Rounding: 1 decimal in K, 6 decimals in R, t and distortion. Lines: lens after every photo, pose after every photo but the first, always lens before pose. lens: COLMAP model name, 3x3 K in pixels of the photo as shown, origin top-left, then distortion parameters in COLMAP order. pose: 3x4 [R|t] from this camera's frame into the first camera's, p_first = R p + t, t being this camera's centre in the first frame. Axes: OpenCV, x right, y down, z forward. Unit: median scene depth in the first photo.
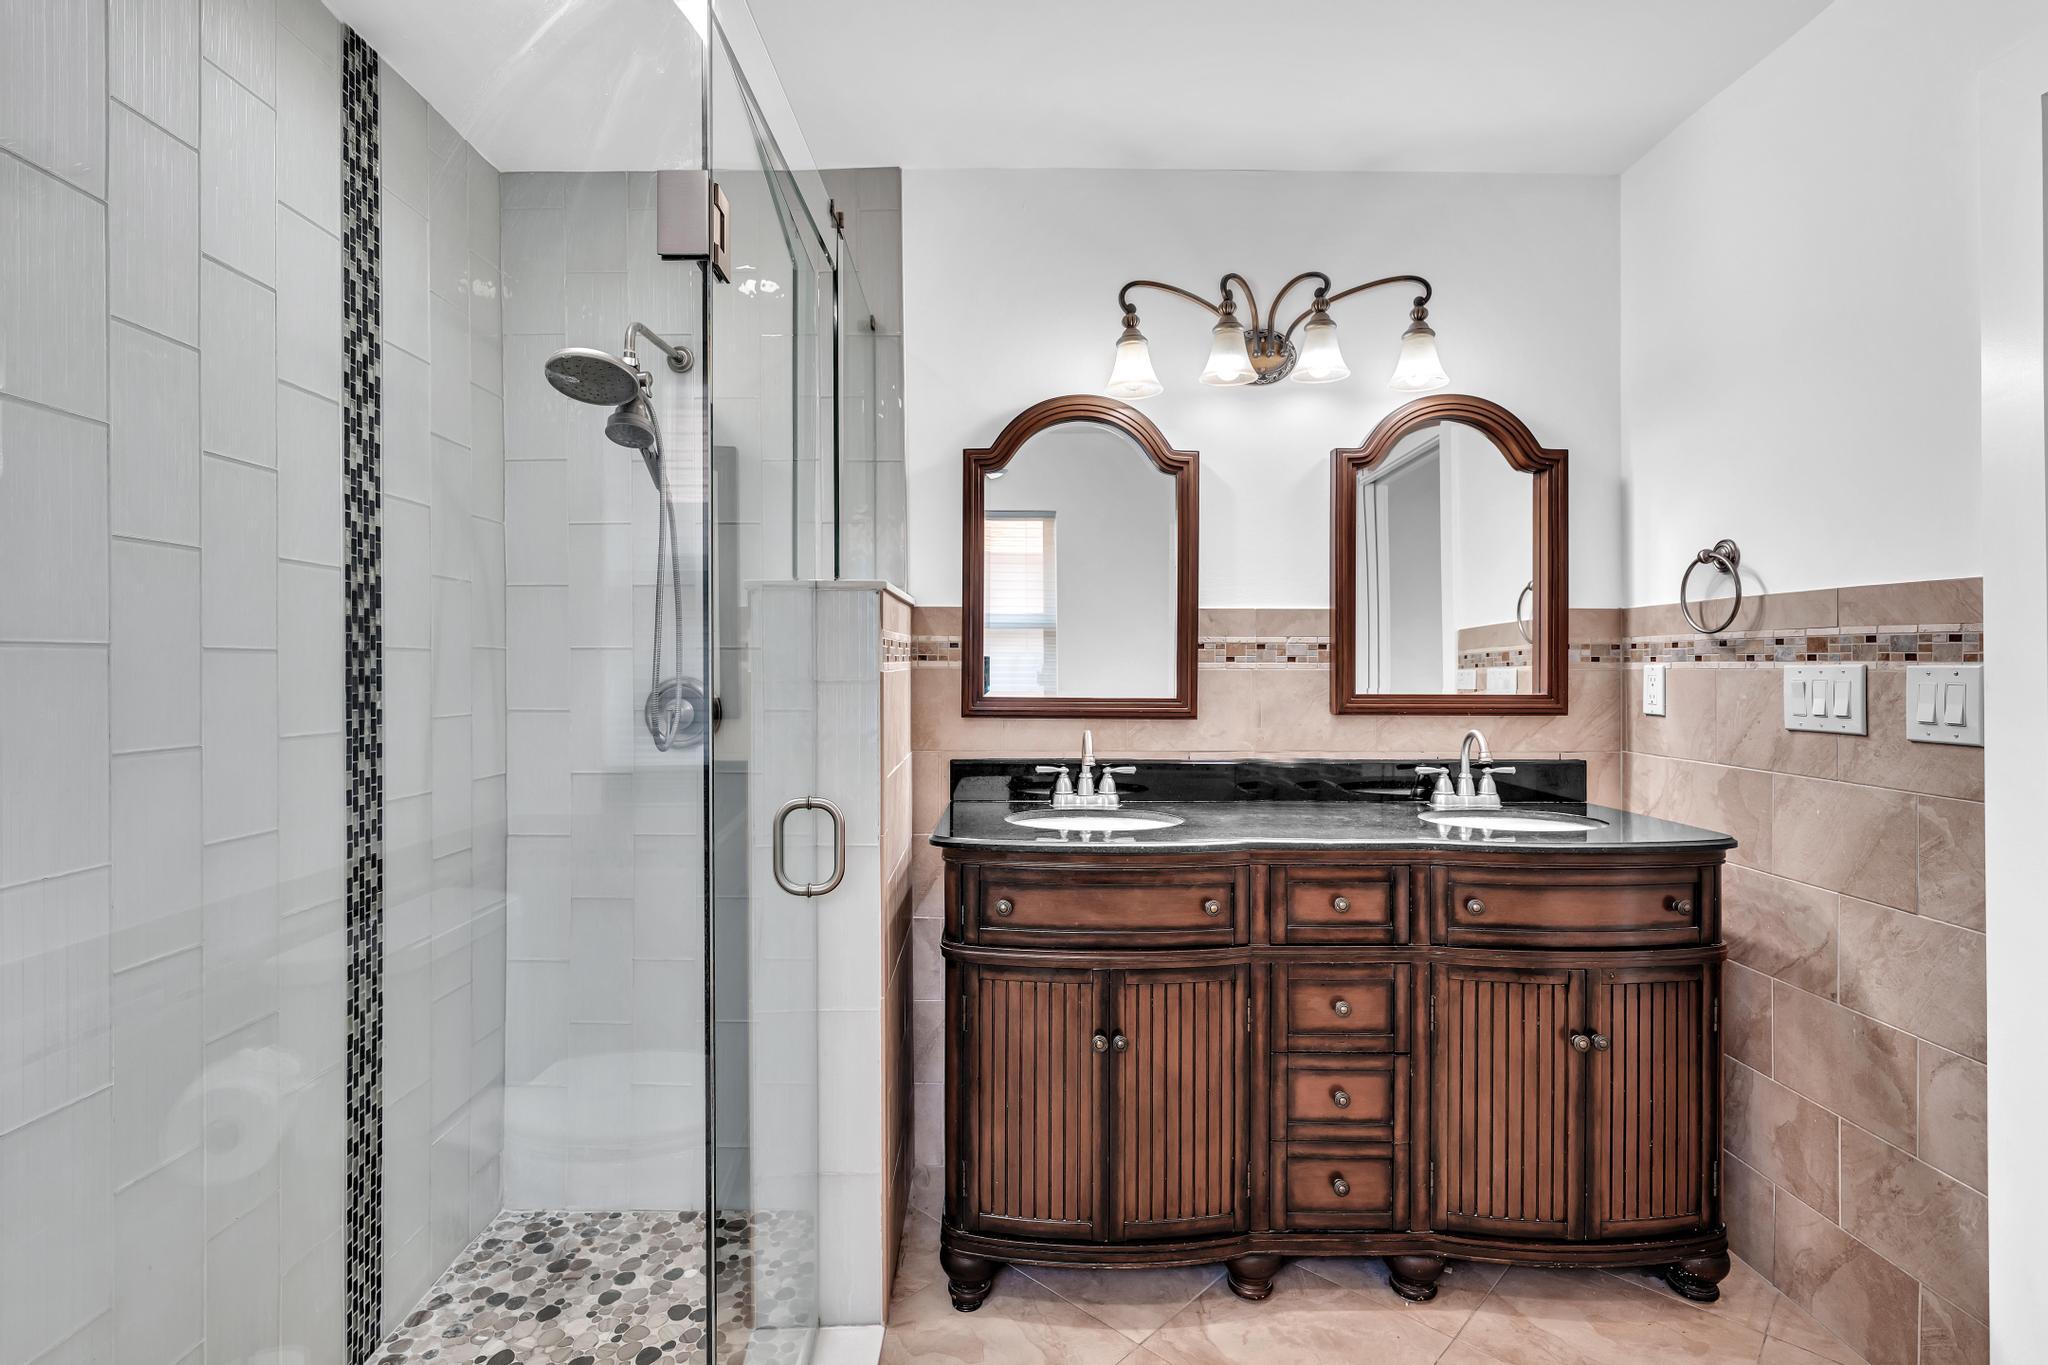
lens RADIAL K [[1031.1, 0, 1027.8], [0, 1031.1, 672.5], [0, 0, 1]] dist [-0.004813, -0.001000]
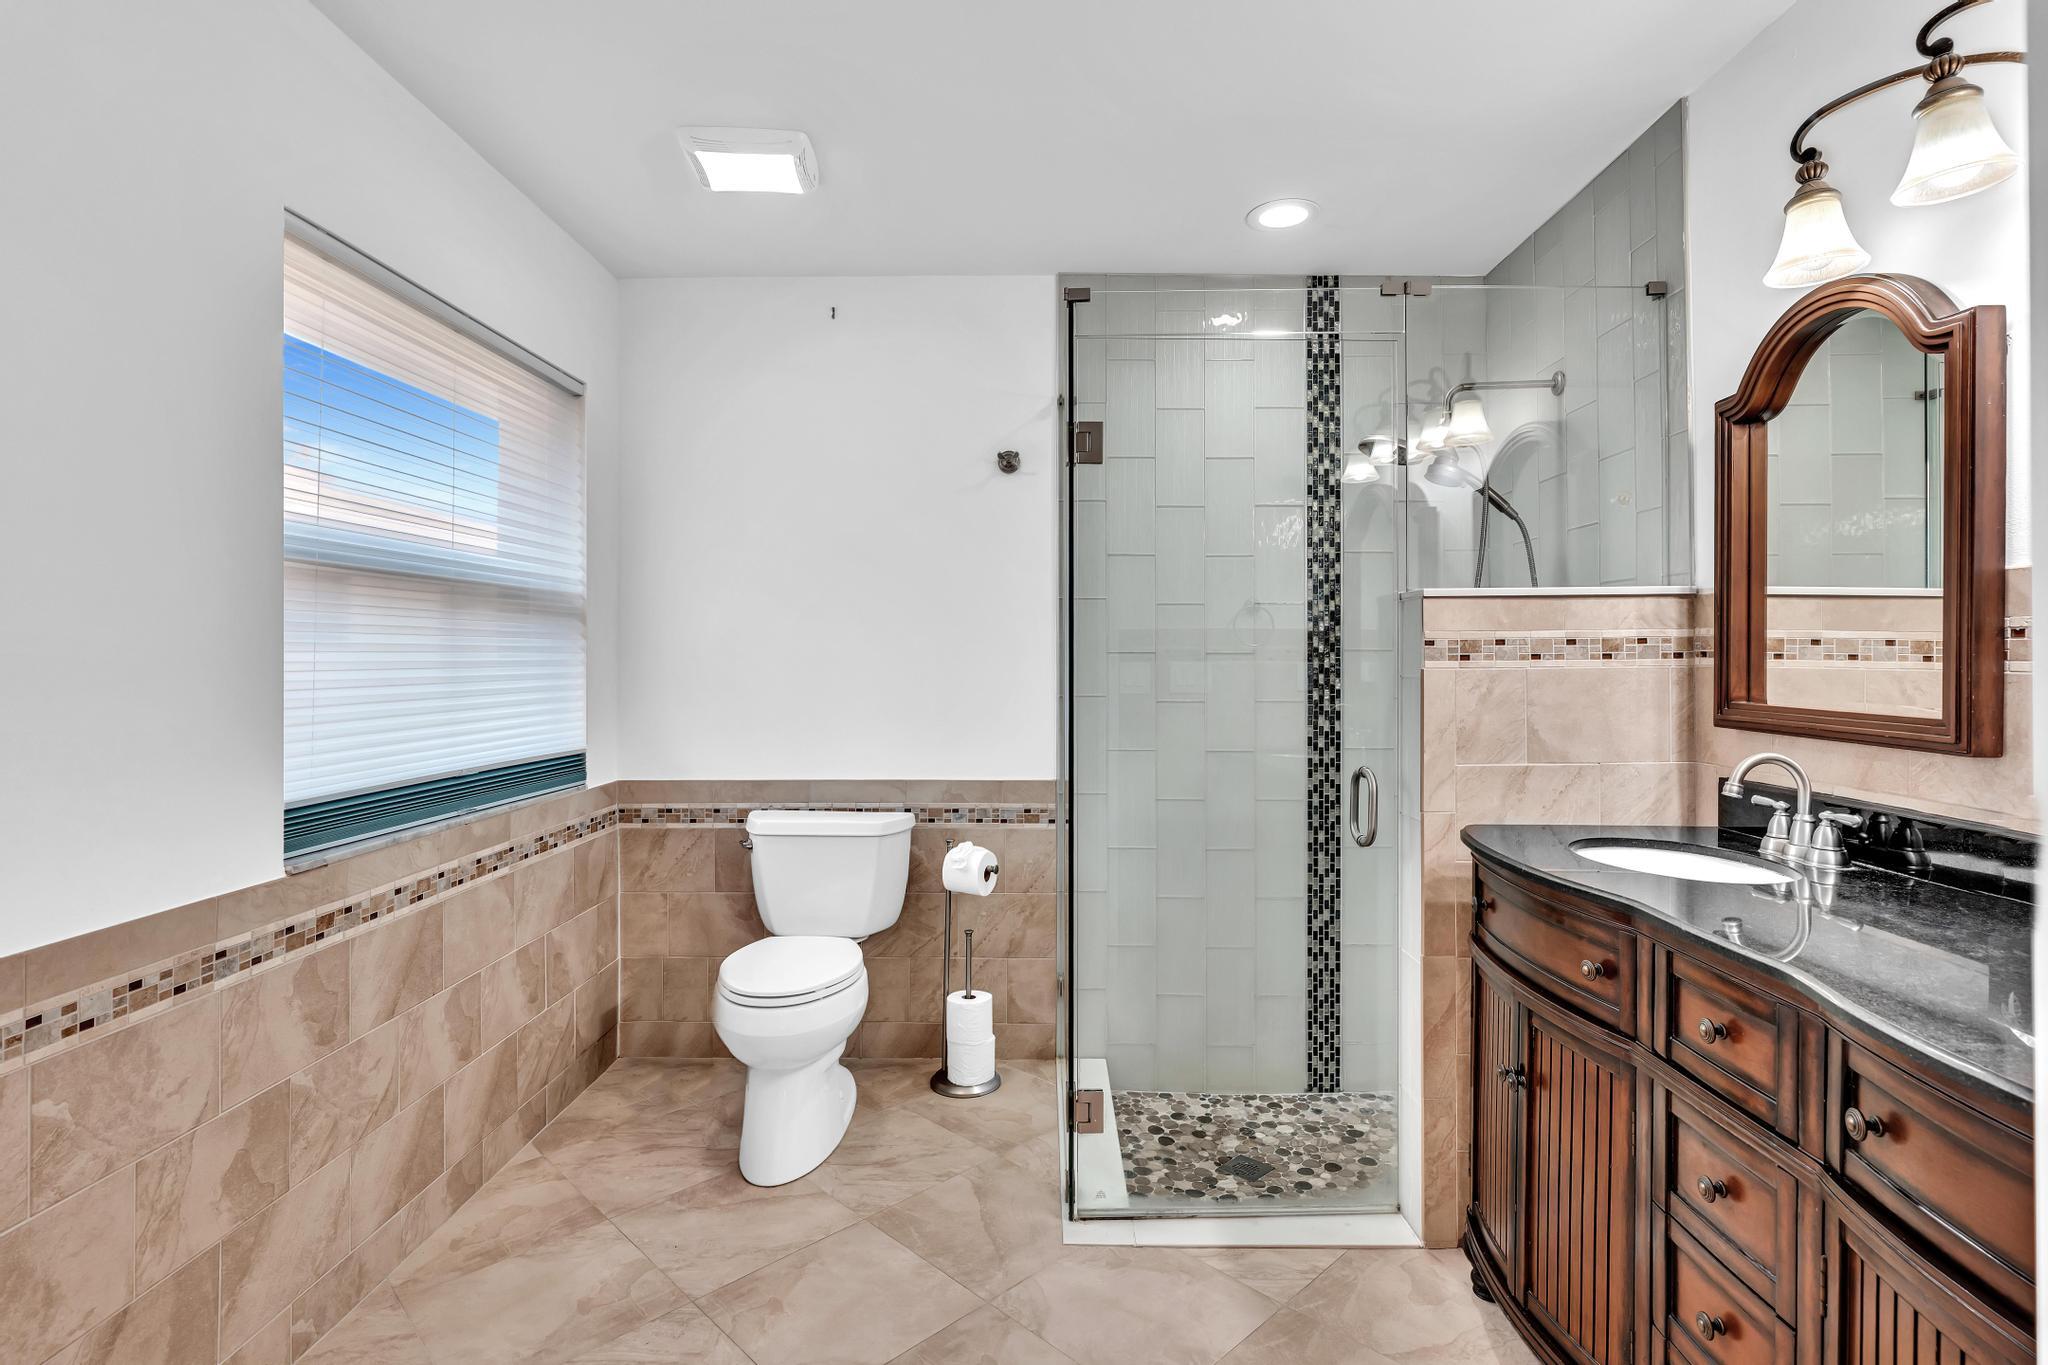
lens RADIAL K [[1031.1, 0, 1027.9], [0, 1031.1, 670.9], [0, 0, 1]] dist [-0.004813, -0.001000]
pose [[-0.052986, 0.012219, -0.998520, 0.997740], [-0.007907, 0.999889, 0.012655, -0.009122], [0.998564, 0.008566, -0.052884, 0.618814]]
